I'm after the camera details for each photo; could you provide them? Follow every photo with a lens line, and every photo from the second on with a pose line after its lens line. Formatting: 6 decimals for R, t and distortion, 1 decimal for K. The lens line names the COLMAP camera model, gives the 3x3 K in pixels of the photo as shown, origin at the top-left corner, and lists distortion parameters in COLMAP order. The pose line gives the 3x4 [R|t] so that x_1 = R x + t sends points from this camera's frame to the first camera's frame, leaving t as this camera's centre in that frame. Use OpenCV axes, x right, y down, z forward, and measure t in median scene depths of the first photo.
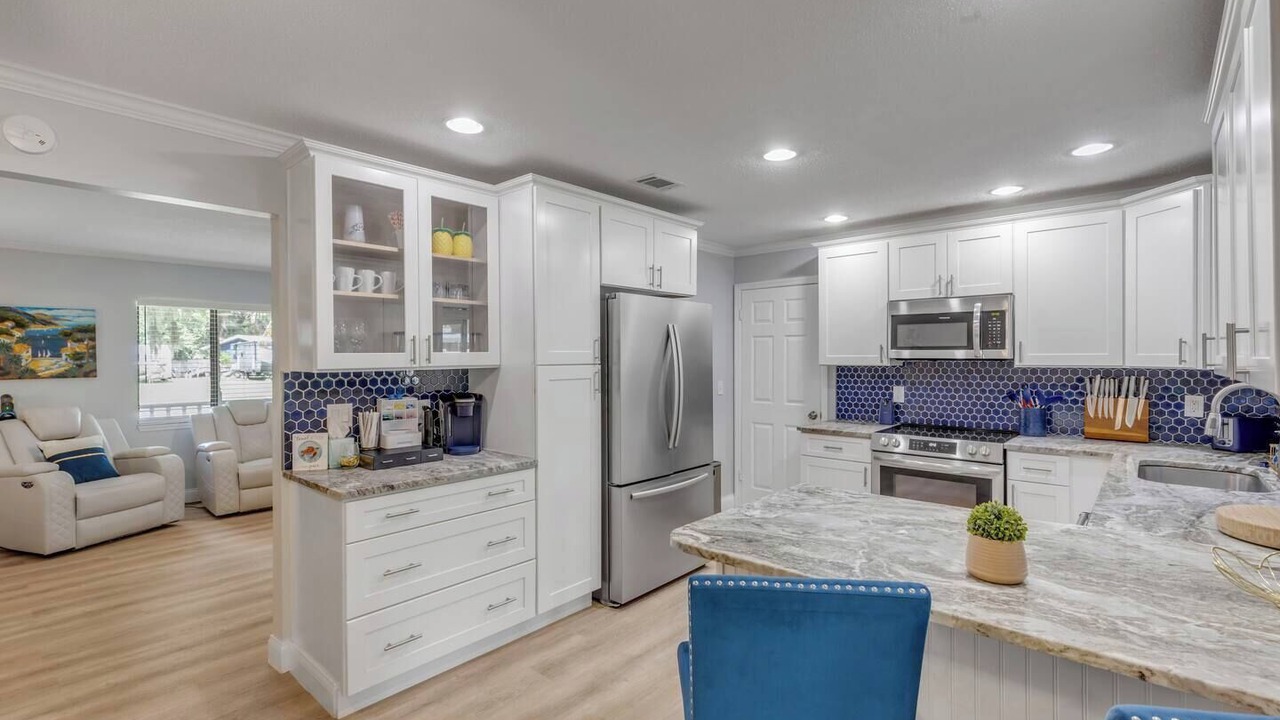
lens RADIAL K [[586.8, 0, 638.0], [0, 586.8, 356.3], [0, 0, 1]] dist [0.000787, 0.001781]
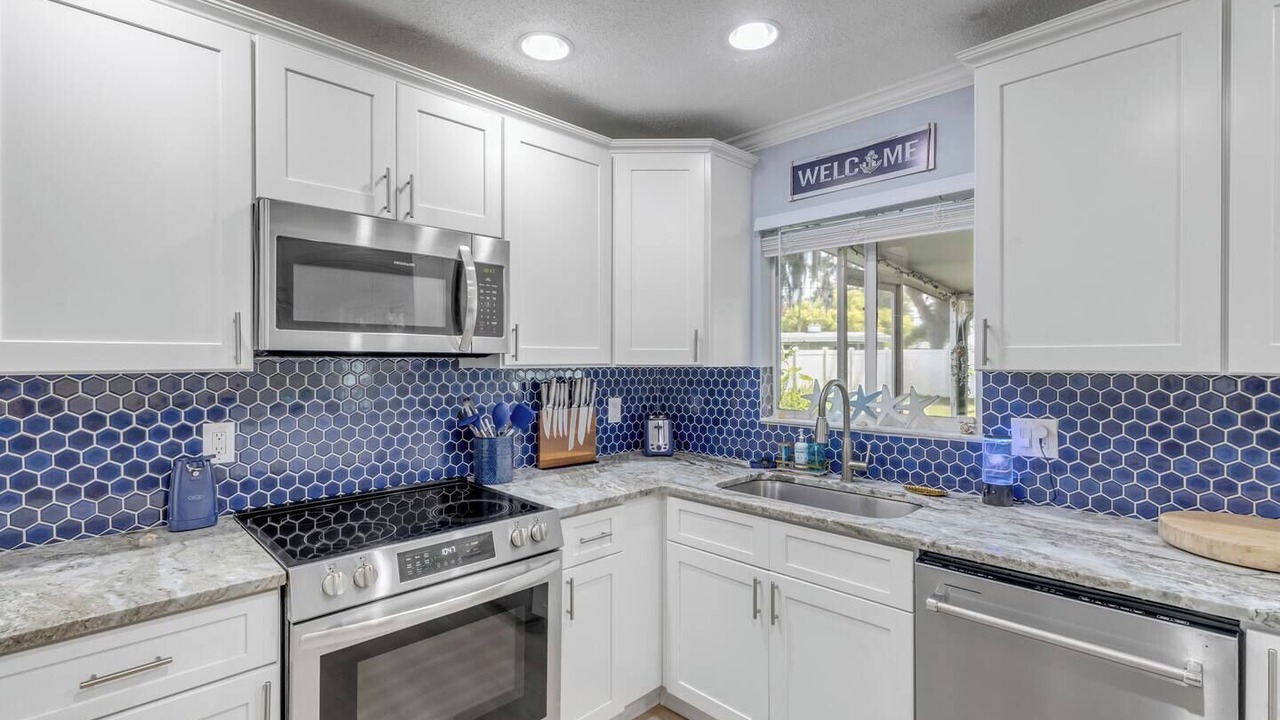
lens RADIAL K [[586.8, 0, 637.2], [0, 586.8, 361.3], [0, 0, 1]] dist [0.000787, 0.001781]
pose [[0.060592, -0.001188, 0.998162, 0.087146], [-0.001085, 0.999999, 0.001256, 0.011603], [-0.998162, -0.001159, 0.060590, 0.924722]]
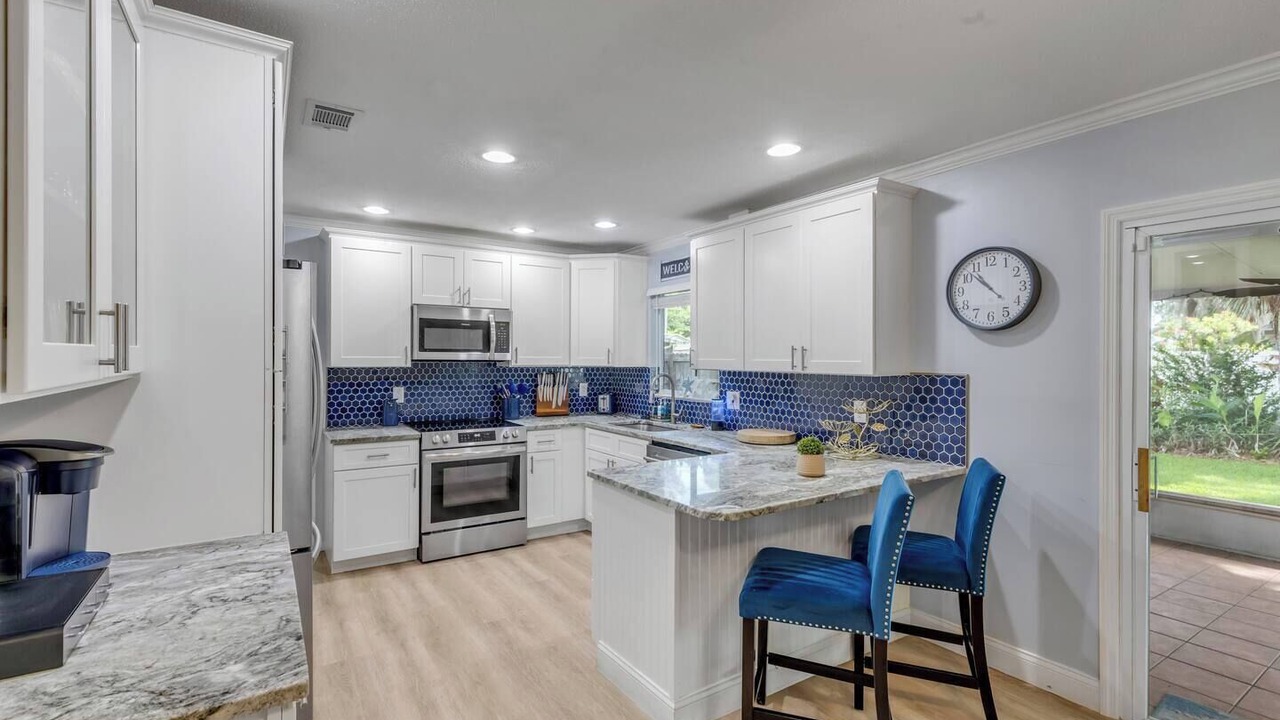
lens RADIAL K [[581.0, 0, 635.4], [0, 581.0, 361.8], [0, 0, 1]] dist [0.010538, -0.001412]
pose [[0.258143, -0.002209, 0.966104, -0.571265], [-0.005930, 0.999975, 0.003871, 0.000925], [-0.966088, -0.006728, 0.258124, 0.453083]]
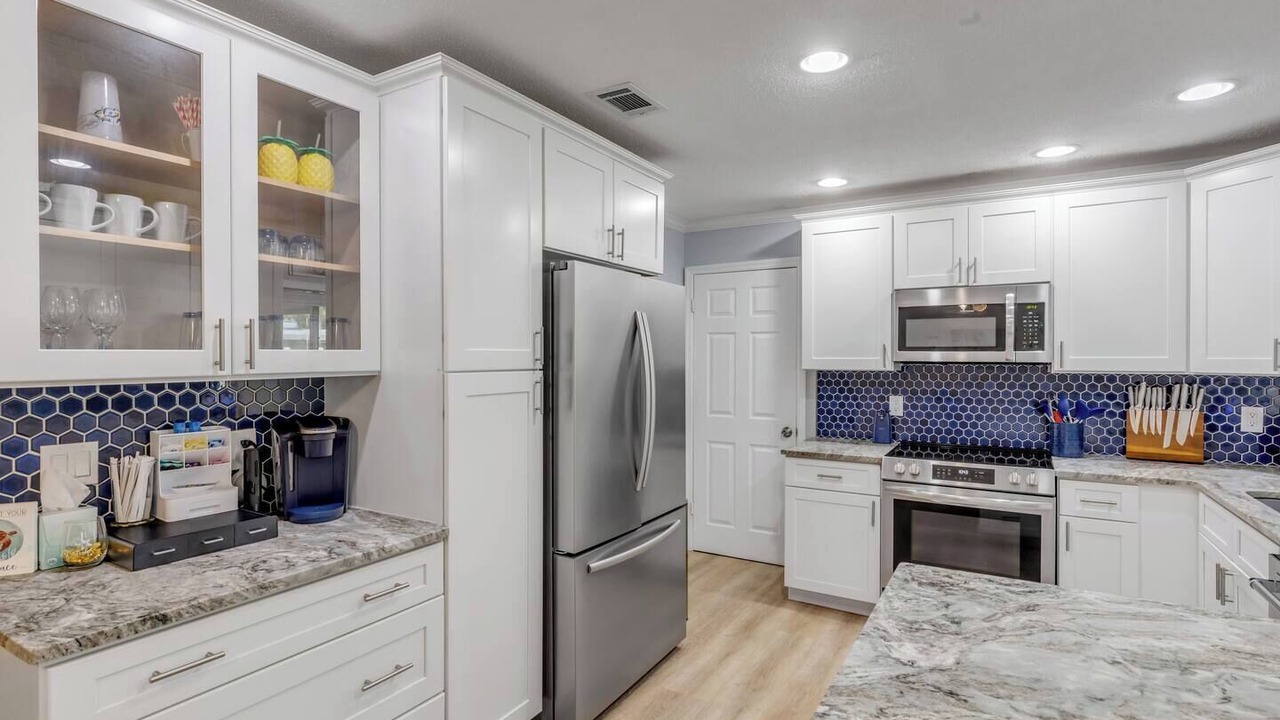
lens RADIAL K [[629.2, 0, 642.6], [0, 629.2, 356.5], [0, 0, 1]] dist [-0.004533, 0.000348]
pose [[0.981172, 0.004637, 0.193082, -0.089104], [-0.004416, 0.999989, -0.001574, -0.000395], [-0.193088, 0.000691, 0.981181, 0.288141]]
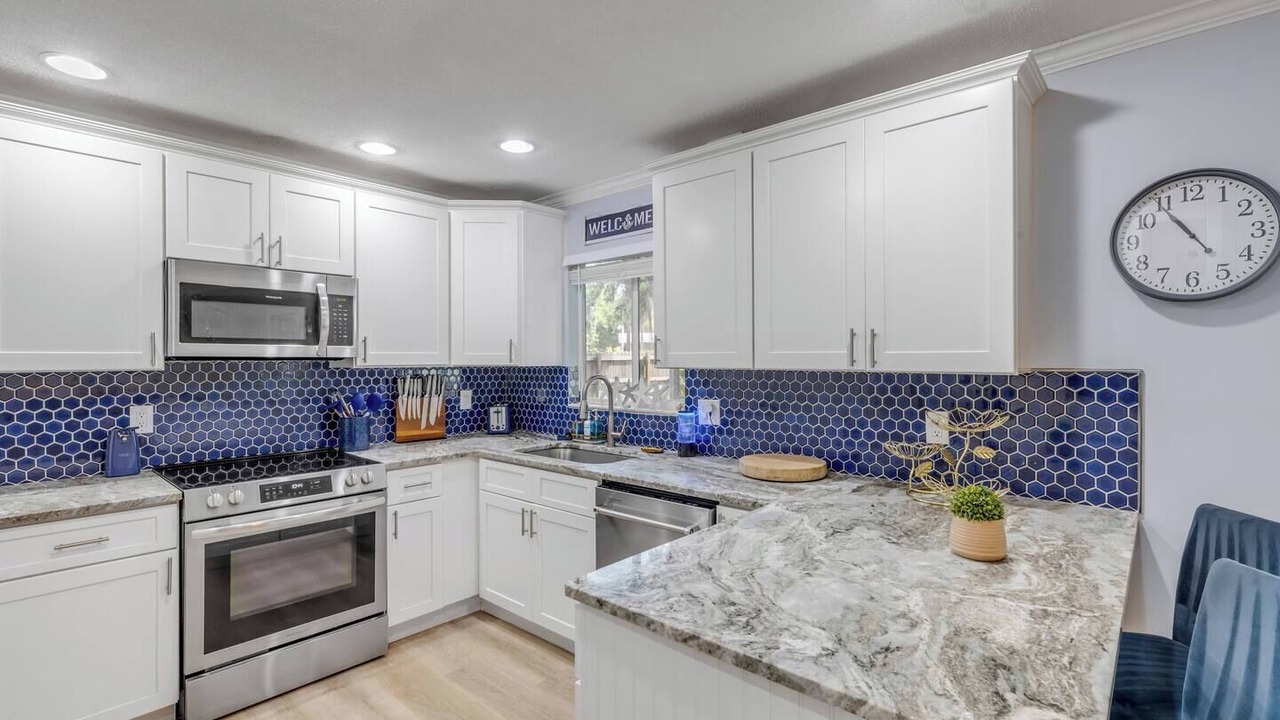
lens RADIAL K [[586.8, 0, 638.8], [0, 586.8, 359.8], [0, 0, 1]] dist [0.000787, 0.001781]
pose [[-0.007040, 0.001043, 0.999975, -0.188131], [0.002011, 0.999997, -0.001029, 0.009507], [-0.999973, 0.002004, -0.007042, 0.681763]]
